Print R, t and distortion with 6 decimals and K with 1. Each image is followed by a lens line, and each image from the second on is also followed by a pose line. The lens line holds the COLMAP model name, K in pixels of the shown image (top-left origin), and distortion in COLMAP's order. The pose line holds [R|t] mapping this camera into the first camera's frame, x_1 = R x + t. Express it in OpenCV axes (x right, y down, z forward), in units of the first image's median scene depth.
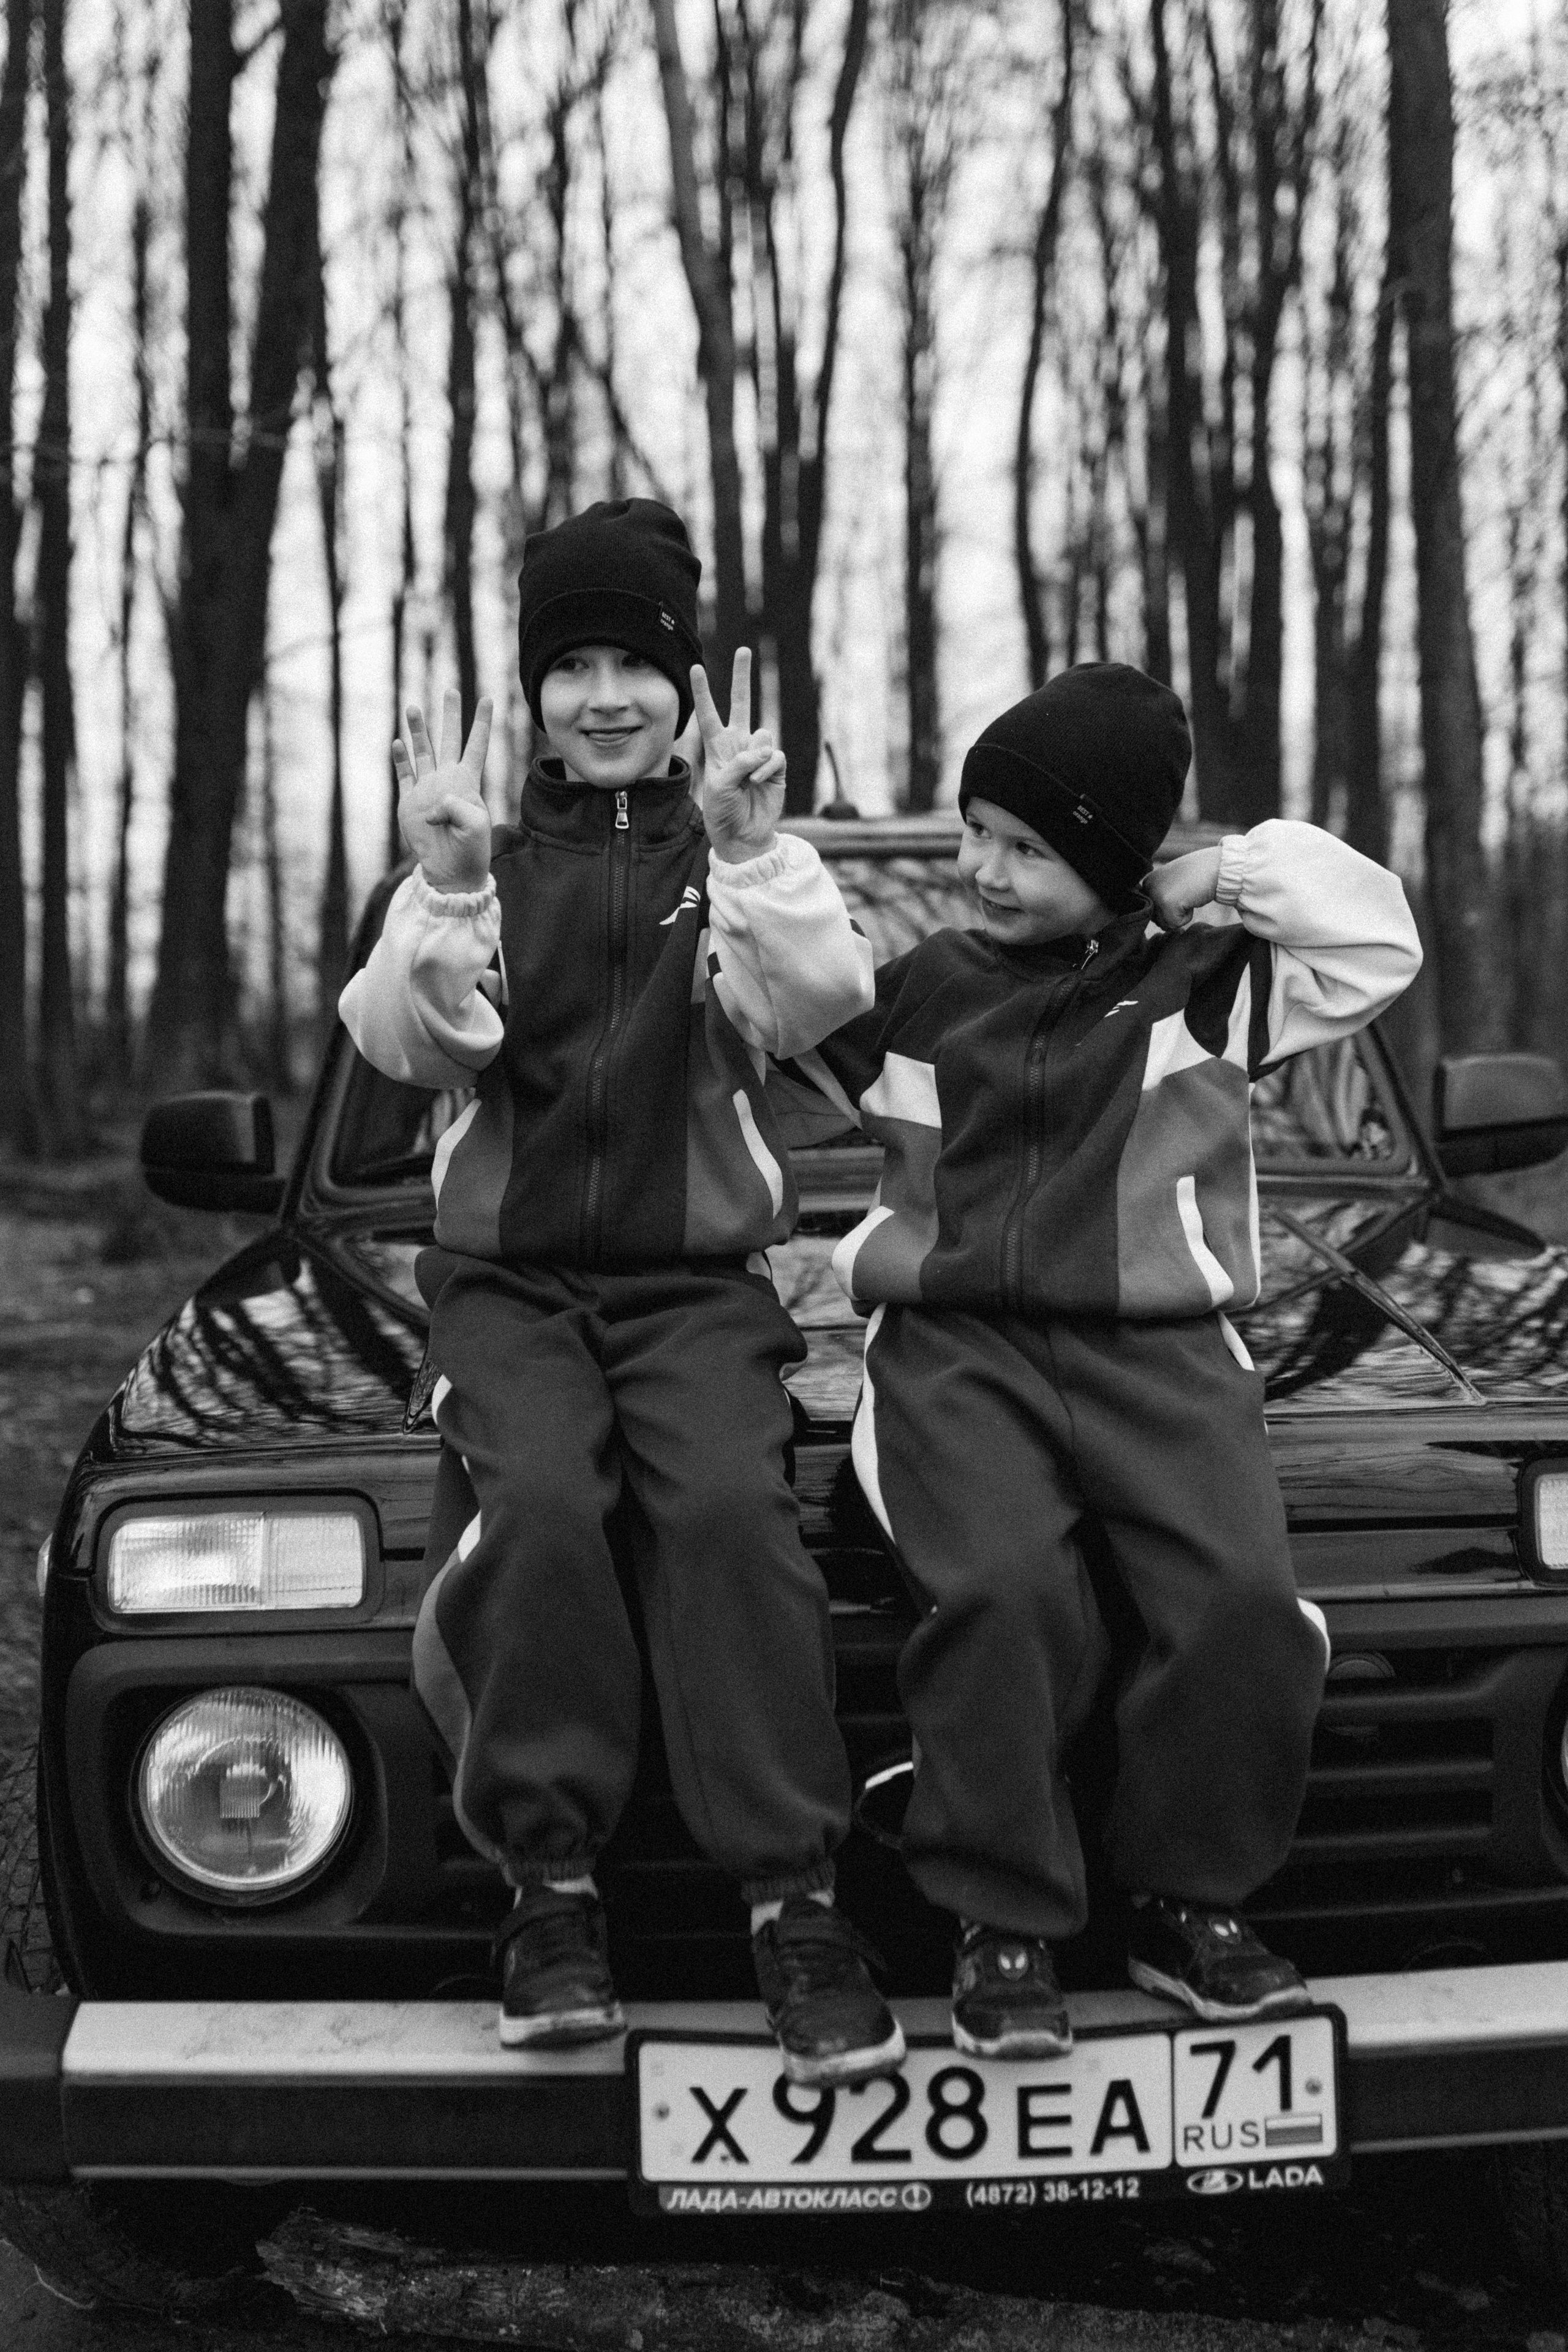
lens RADIAL K [[2226.0, 0, 769.6], [0, 2226.0, 1154.2], [0, 0, 1]] dist [0.000792, 0.000000]
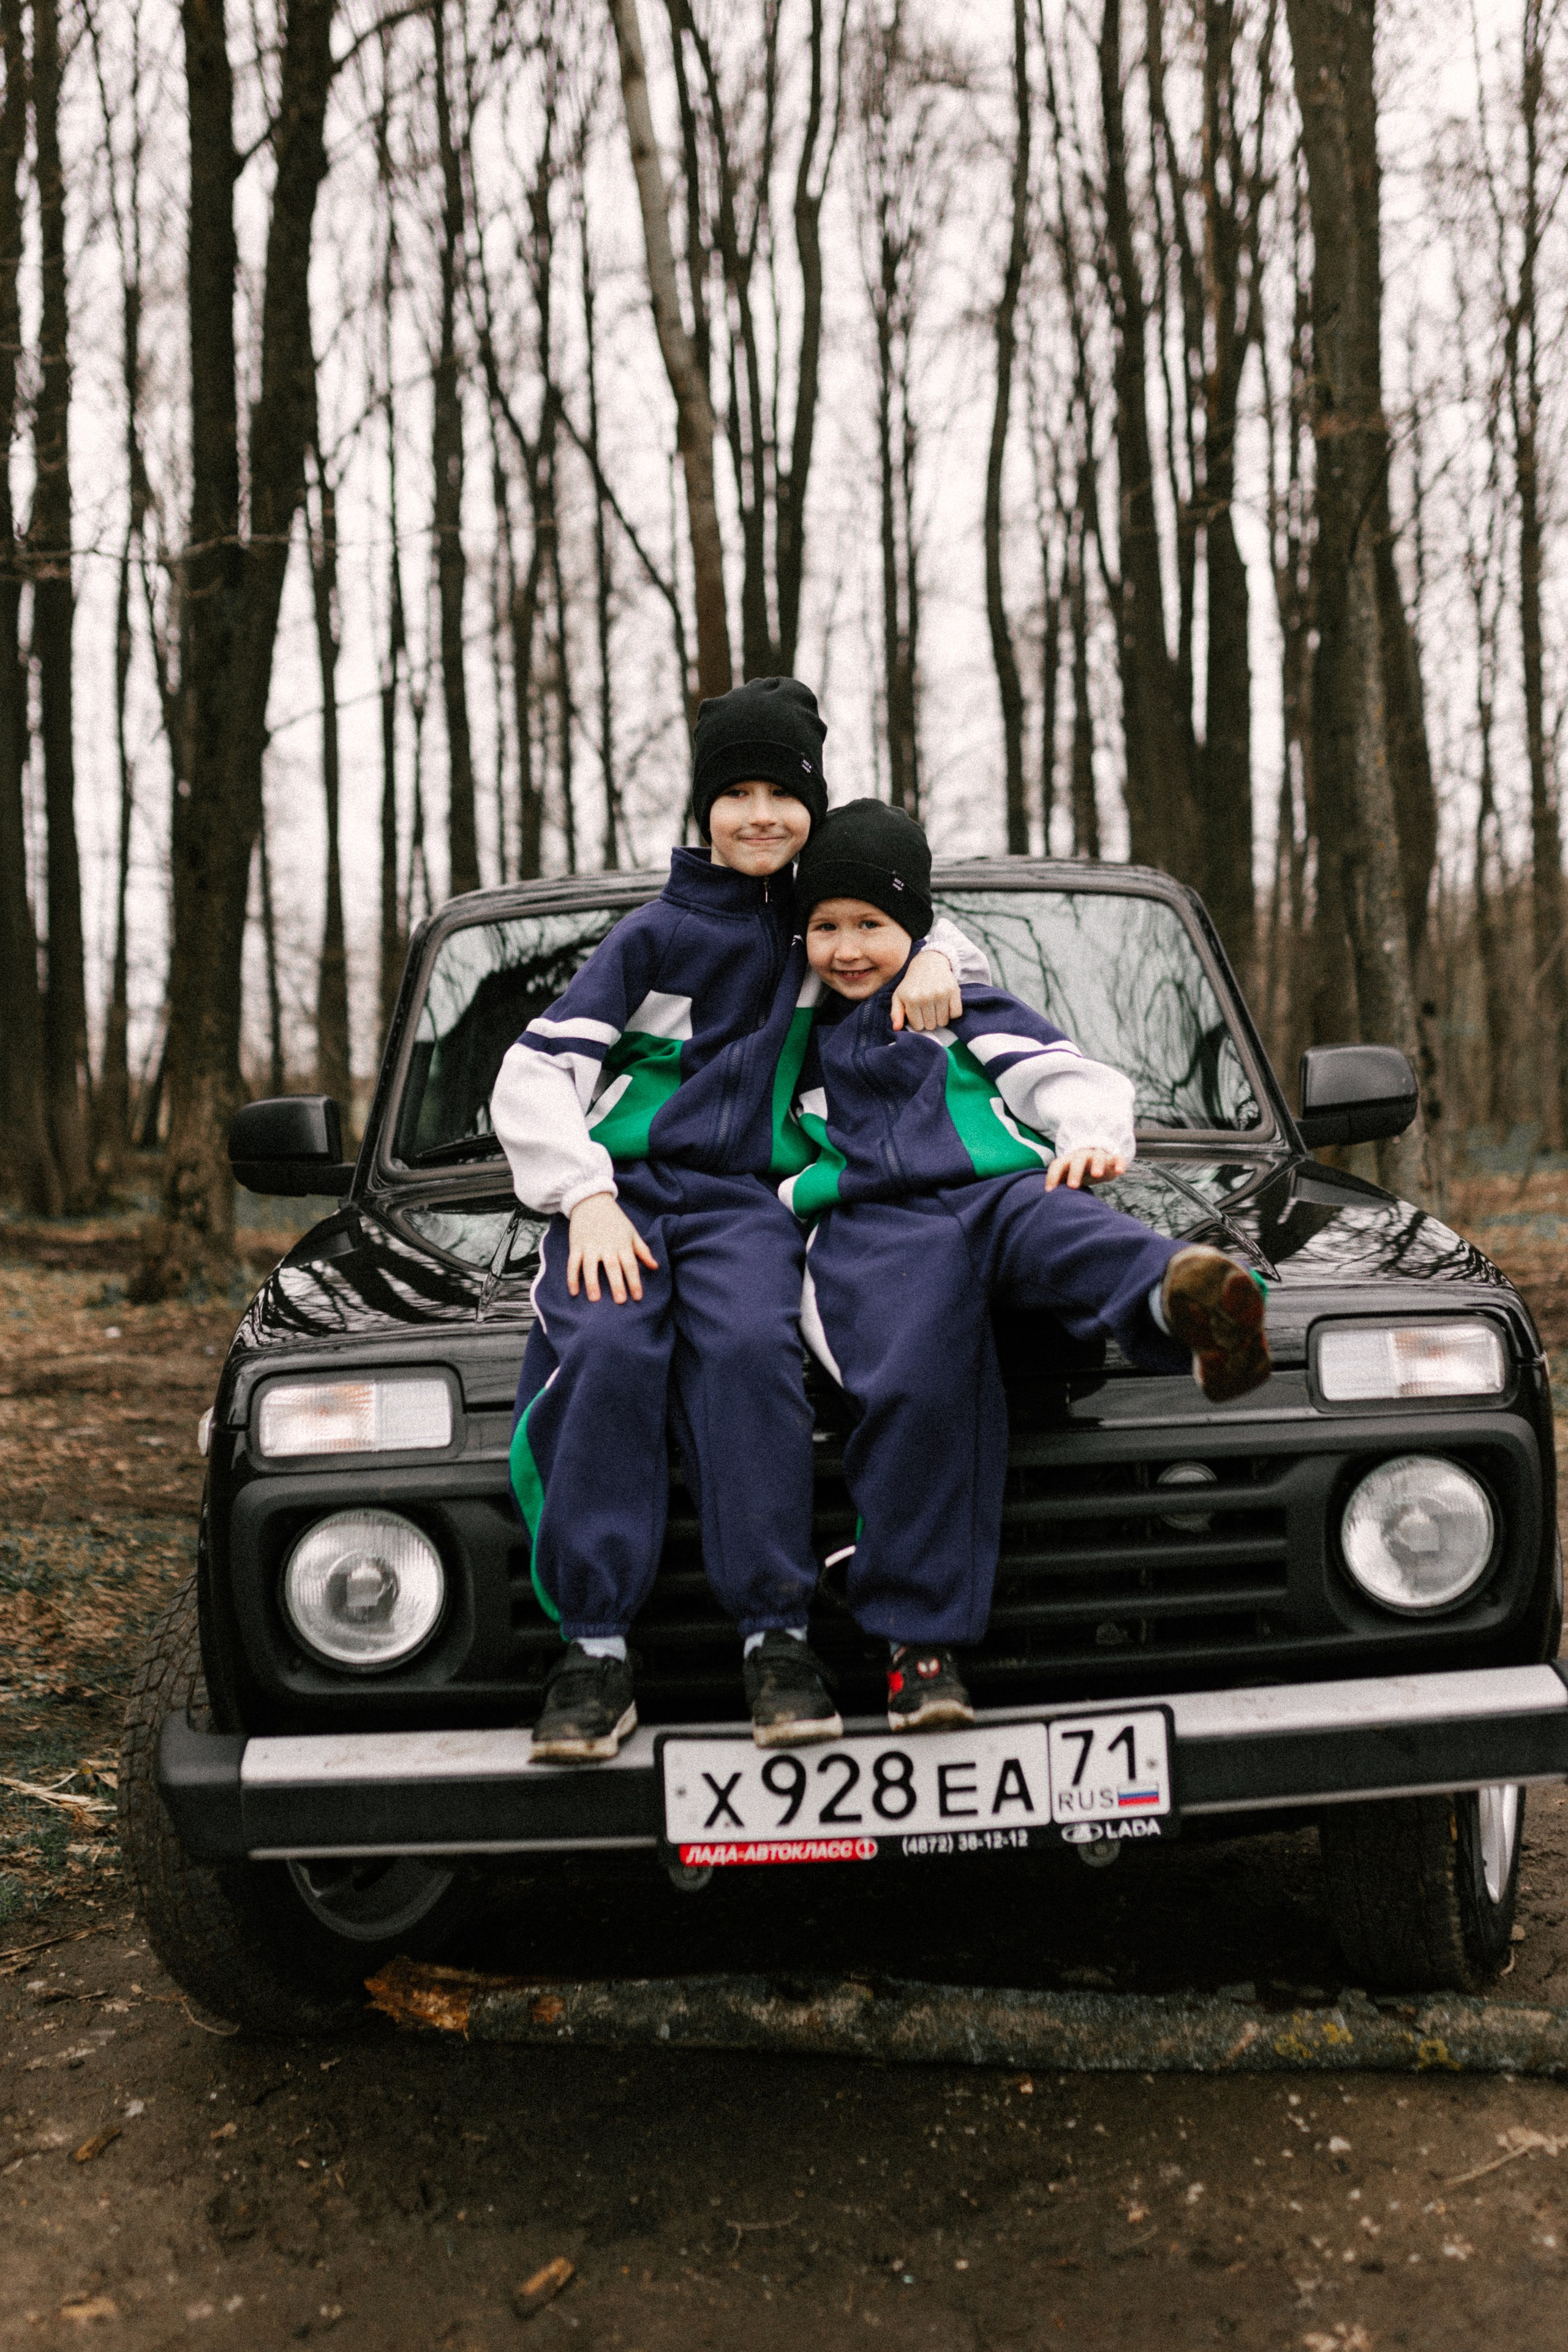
lens RADIAL K [[2226.0, 0, 790.6], [0, 2226.0, 1165.8], [0, 0, 1]] dist [0.000792, 0.000000]
pose [[0.999729, -0.020419, 0.011182, 0.008991], [0.020613, 0.999634, -0.017523, 0.050908], [-0.010820, 0.017748, 0.999784, -0.291696]]
